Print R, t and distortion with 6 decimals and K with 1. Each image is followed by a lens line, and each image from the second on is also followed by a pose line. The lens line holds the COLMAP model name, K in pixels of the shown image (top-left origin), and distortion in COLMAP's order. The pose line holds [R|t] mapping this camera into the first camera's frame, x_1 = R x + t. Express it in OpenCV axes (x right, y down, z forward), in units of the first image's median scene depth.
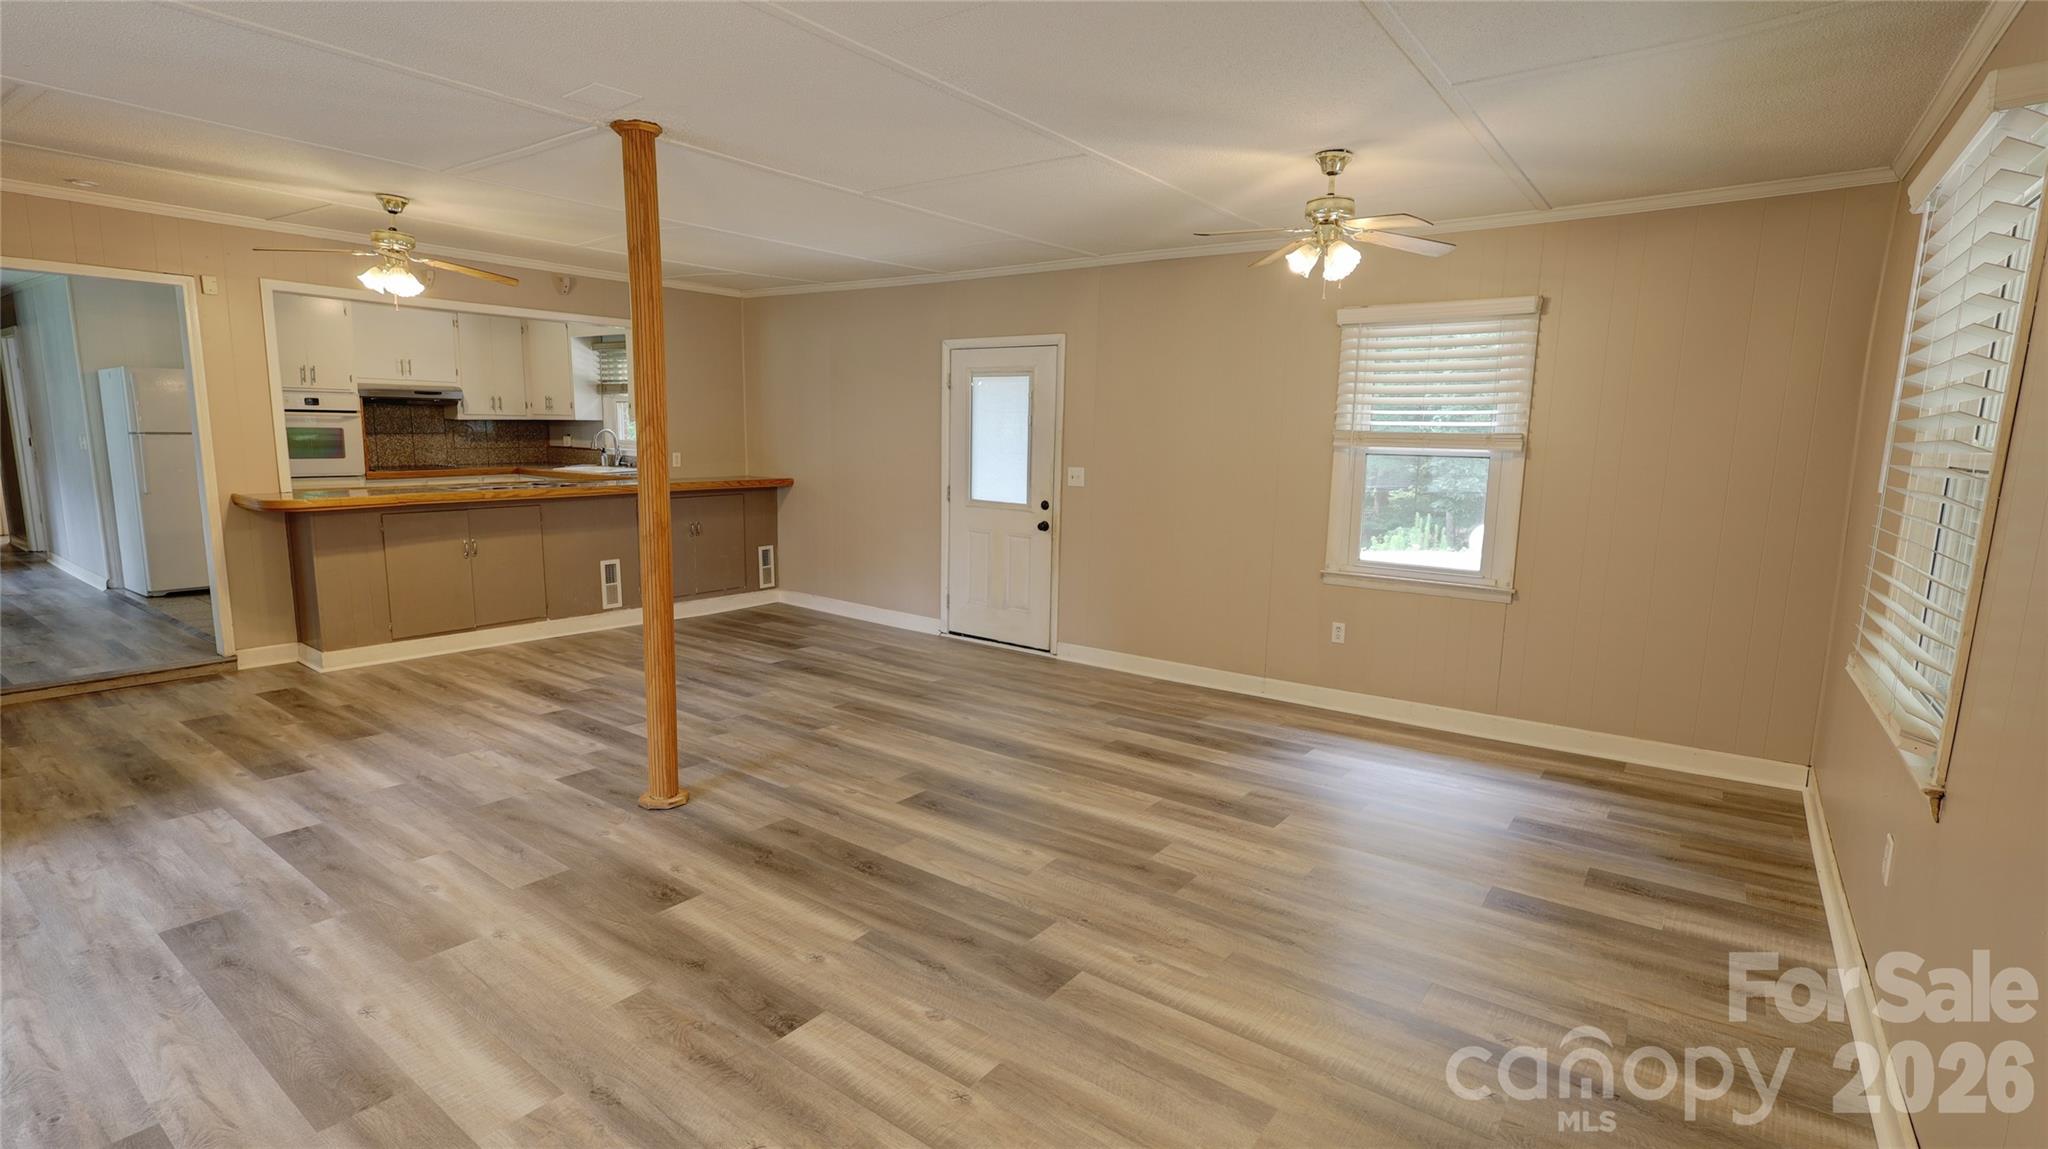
lens RADIAL K [[948.1, 0, 1024.9], [0, 948.1, 577.1], [0, 0, 1]] dist [-0.003587, 0.001959]
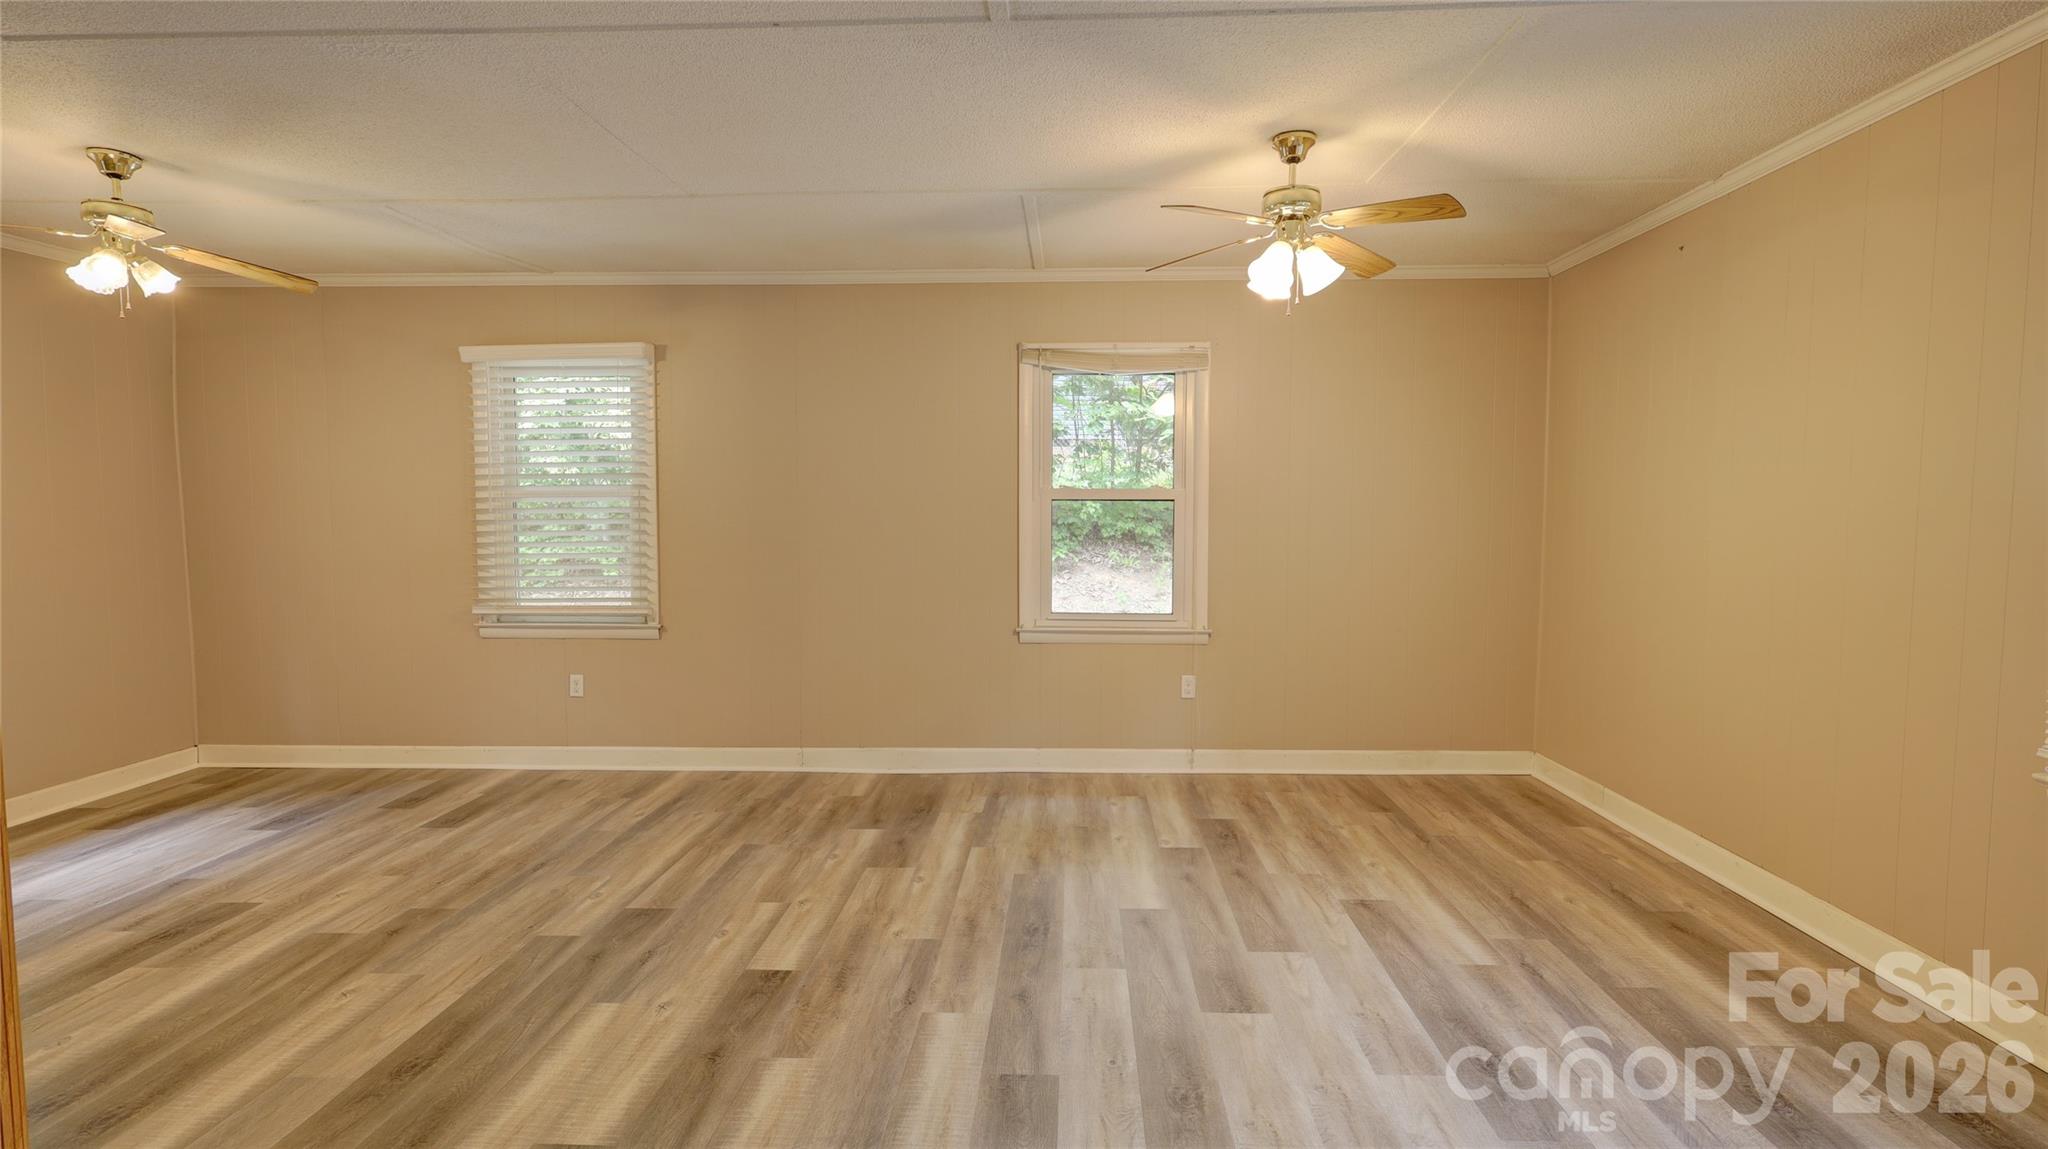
lens RADIAL K [[948.1, 0, 1024.9], [0, 948.1, 577.1], [0, 0, 1]] dist [-0.003587, 0.001959]
pose [[-0.552230, -0.078685, 0.829970, -0.892059], [0.114483, 0.978948, 0.168981, -0.114787], [-0.825794, 0.188334, -0.531596, 0.836174]]
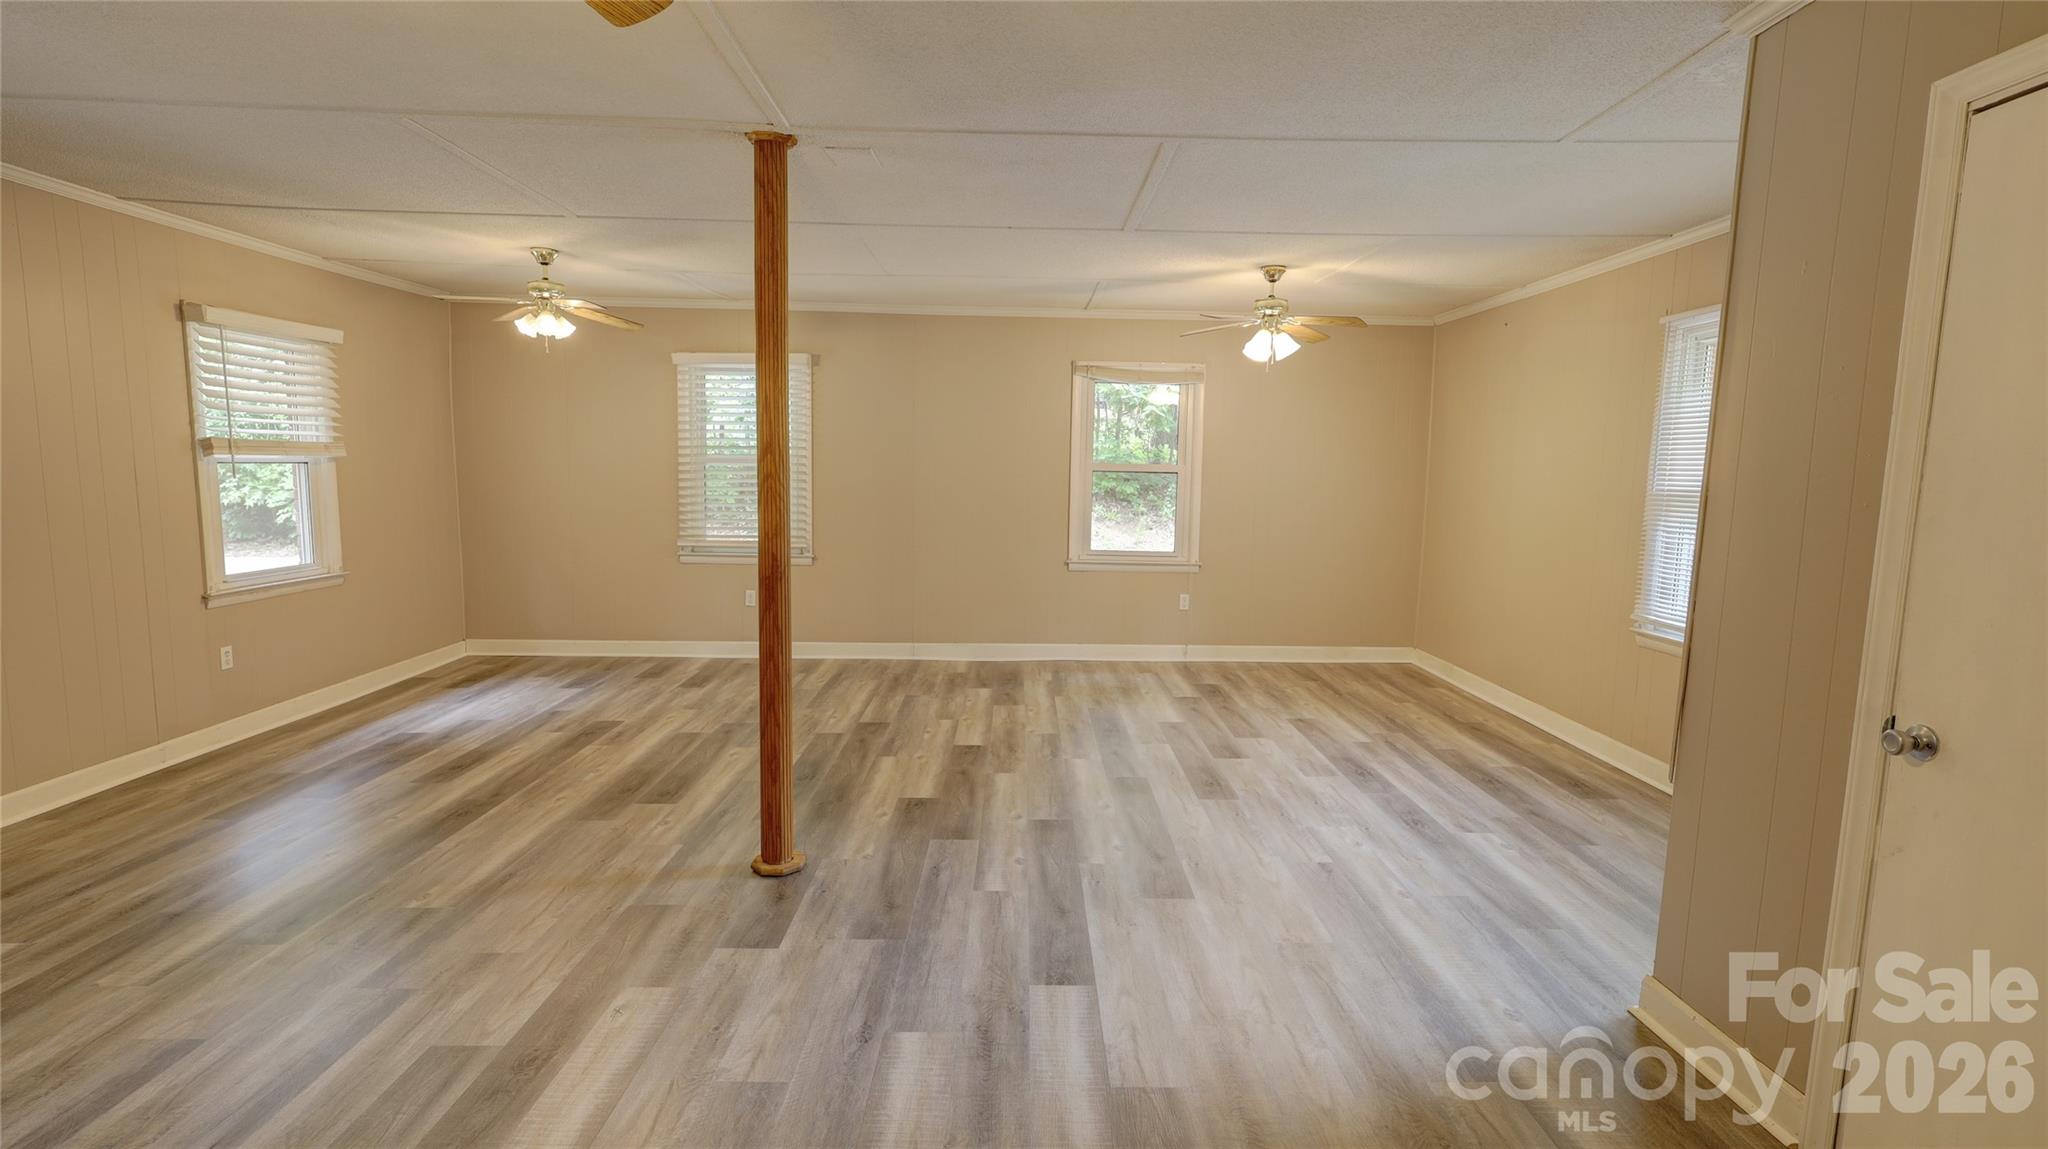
lens RADIAL K [[948.1, 0, 1024.9], [0, 948.1, 577.1], [0, 0, 1]] dist [-0.003587, 0.001959]
pose [[-0.598472, -0.126505, 0.791092, -1.257789], [0.090957, 0.970340, 0.223979, -0.225777], [-0.795963, 0.206000, -0.569215, 1.321545]]
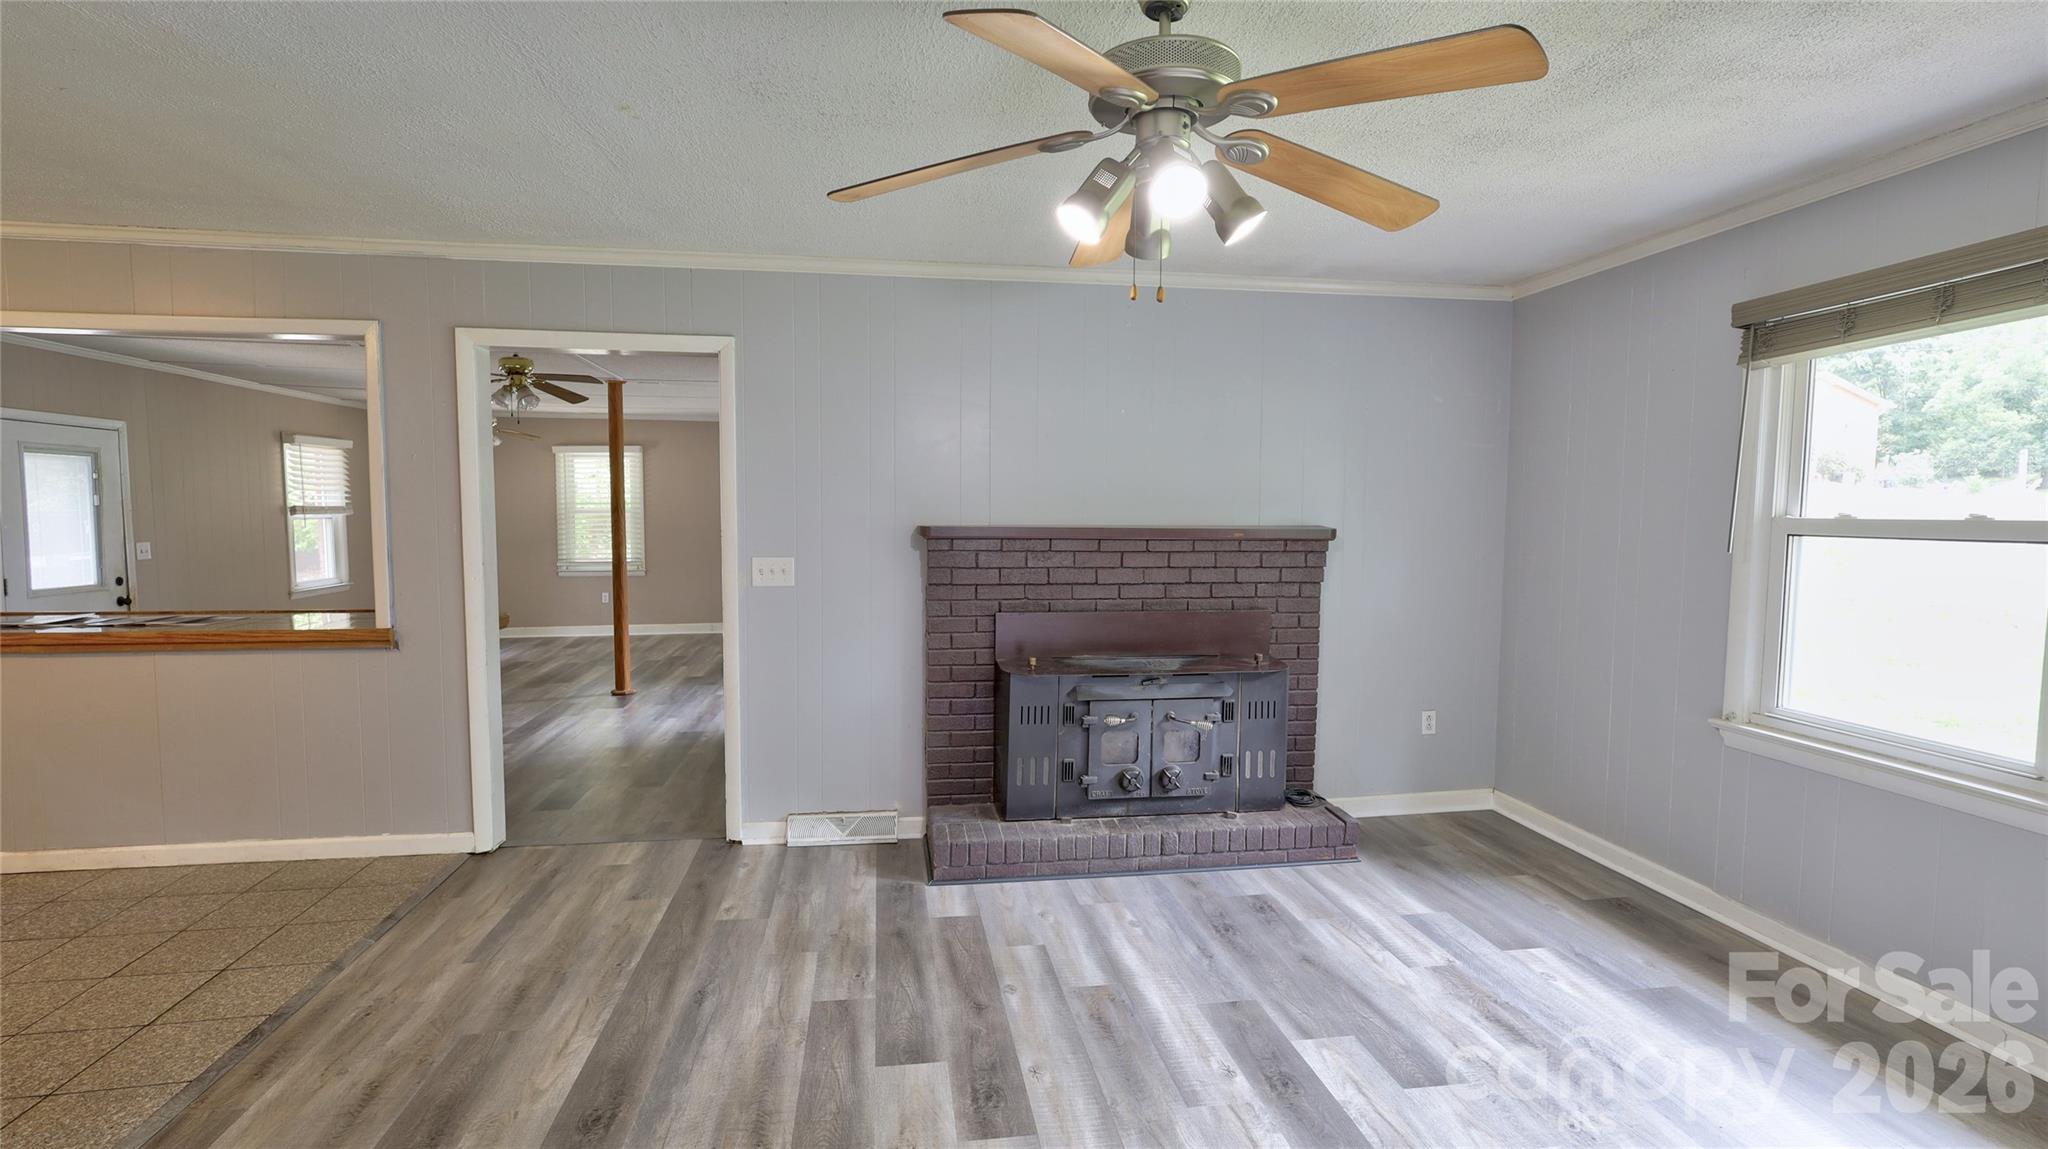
lens RADIAL K [[948.1, 0, 1024.9], [0, 948.1, 577.1], [0, 0, 1]] dist [-0.003587, 0.001959]
pose [[-0.709493, -0.074942, 0.700717, -2.515075], [0.088887, 0.976871, 0.194477, -0.345749], [-0.699085, 0.200265, -0.686422, 1.819643]]
